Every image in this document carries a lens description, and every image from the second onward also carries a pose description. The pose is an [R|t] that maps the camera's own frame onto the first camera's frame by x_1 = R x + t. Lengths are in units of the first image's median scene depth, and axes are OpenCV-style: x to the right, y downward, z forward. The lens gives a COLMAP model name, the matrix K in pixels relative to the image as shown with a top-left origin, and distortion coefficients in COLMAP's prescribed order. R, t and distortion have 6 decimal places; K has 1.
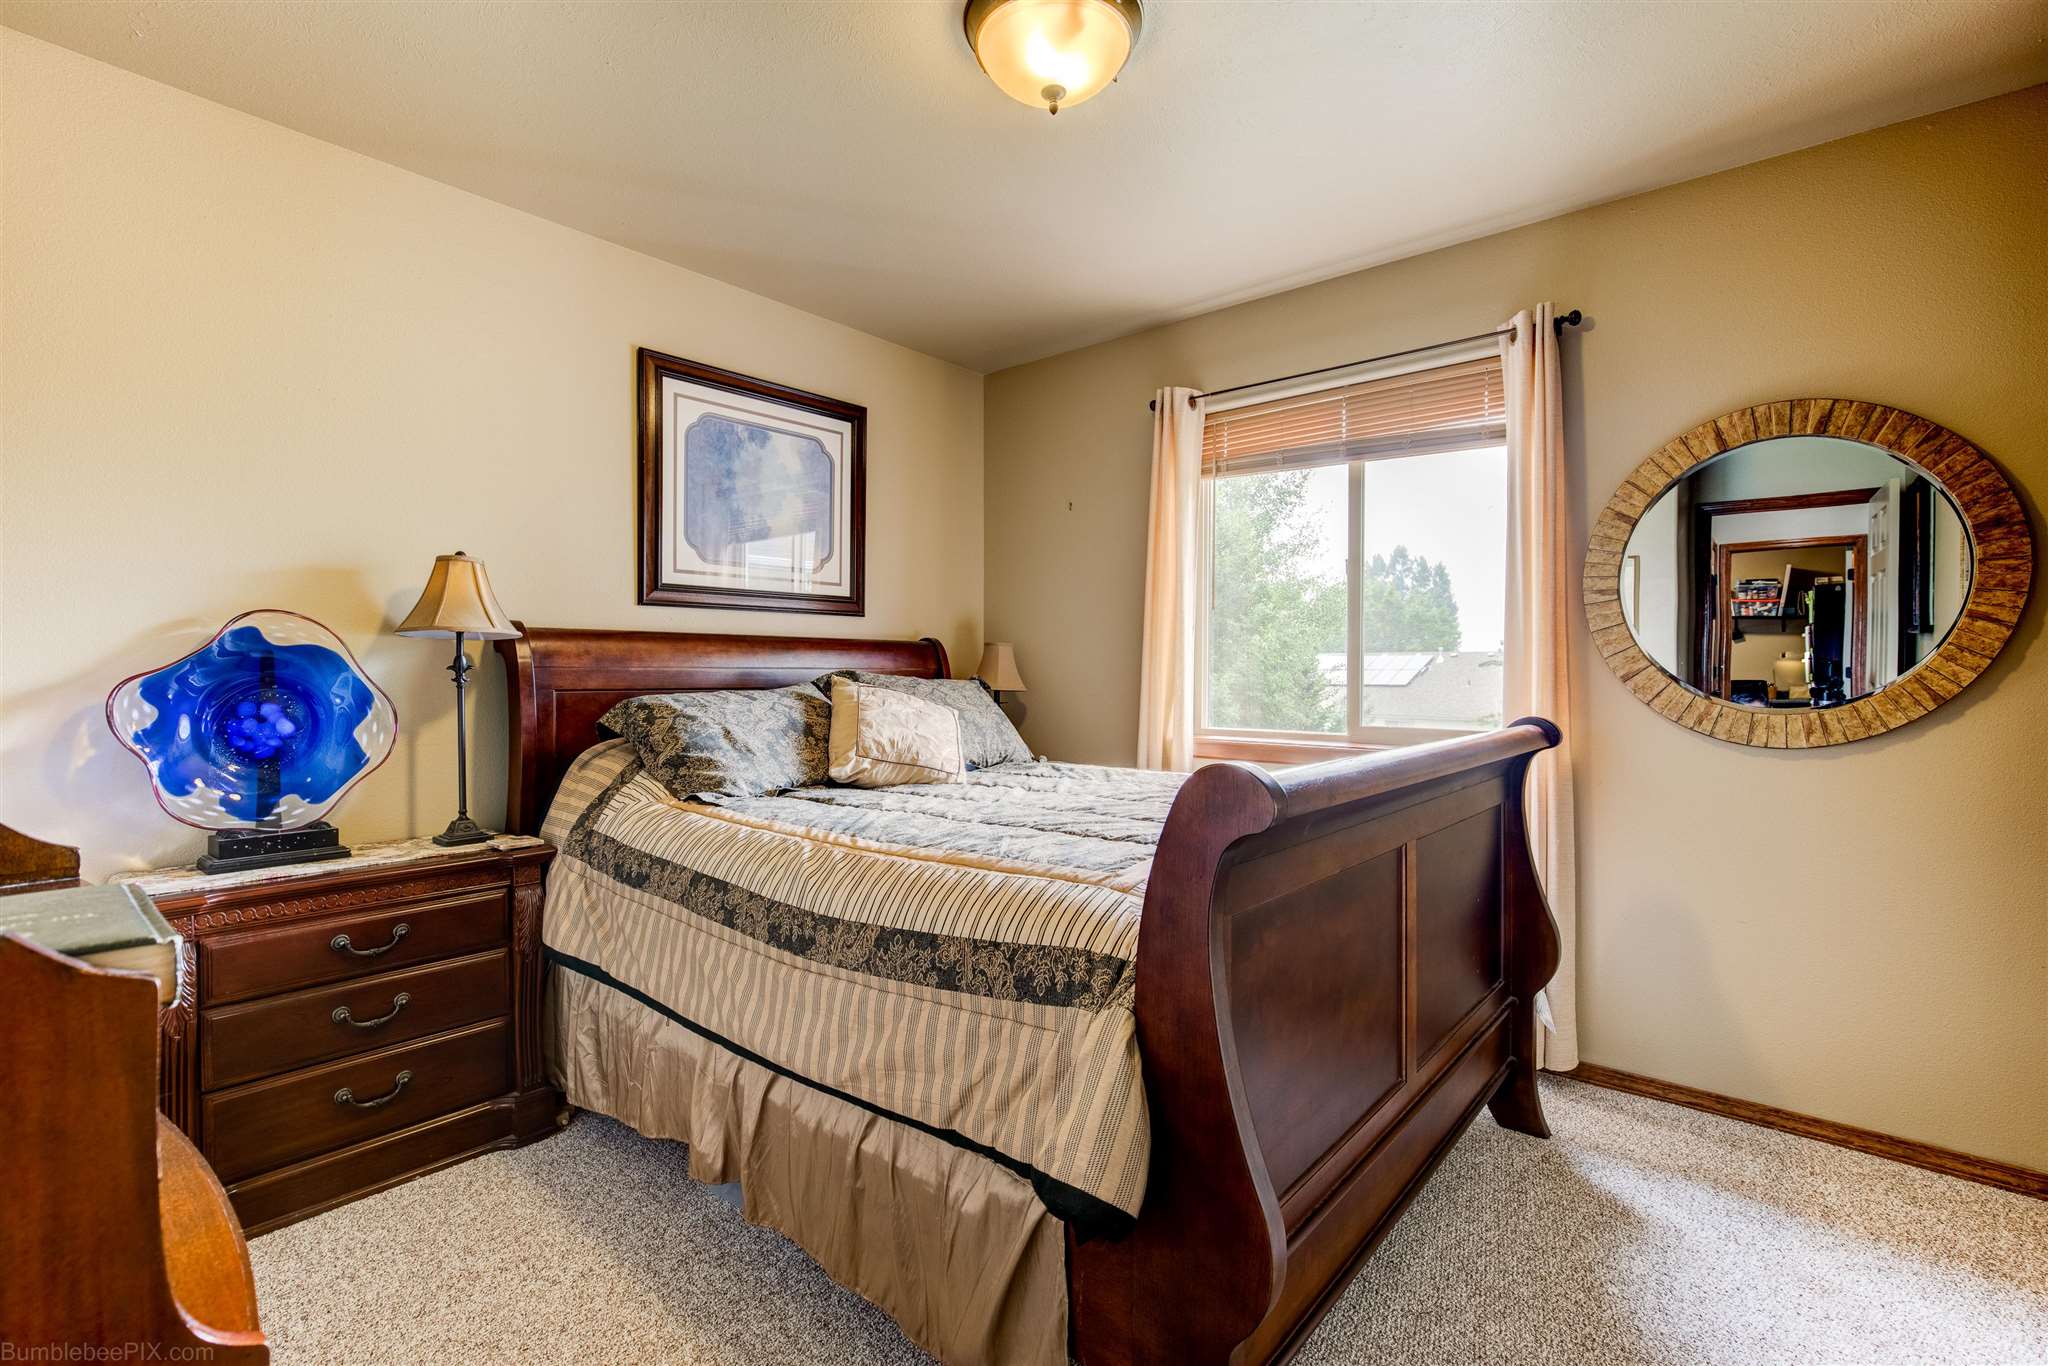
lens RADIAL K [[931.1, 0, 1024.2], [0, 931.1, 669.5], [0, 0, 1]] dist [-0.016637, 0.008456]
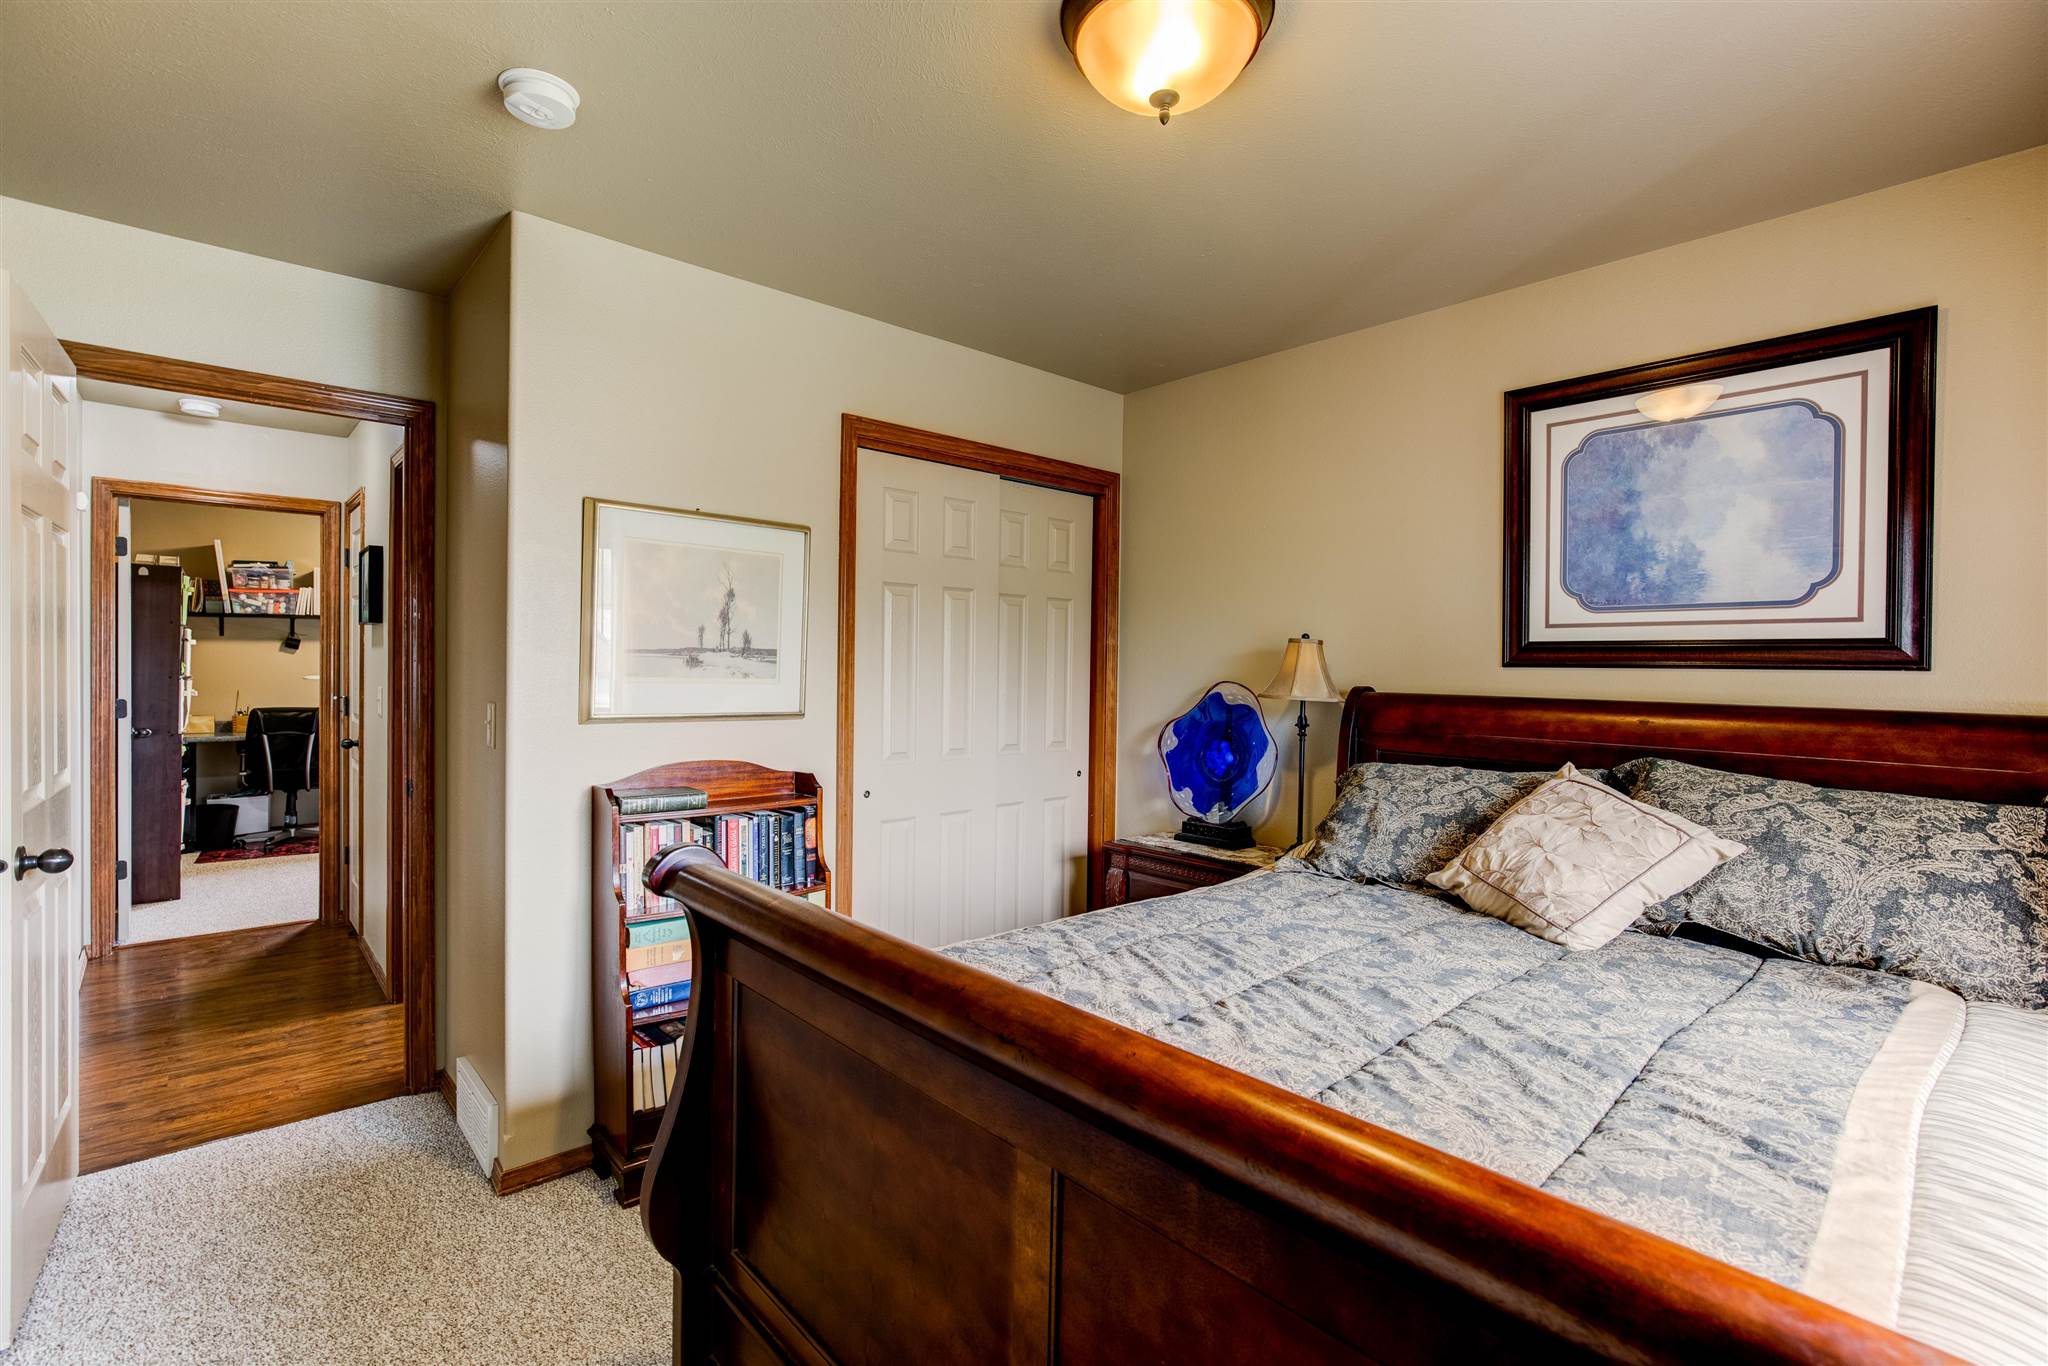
lens RADIAL K [[931.1, 0, 1030.1], [0, 931.1, 671.3], [0, 0, 1]] dist [-0.016637, 0.008456]
pose [[-0.107444, 0.006372, -0.994191, 0.557459], [-0.008968, 0.999933, 0.007379, -0.065275], [0.994171, 0.009709, -0.107379, 0.607625]]
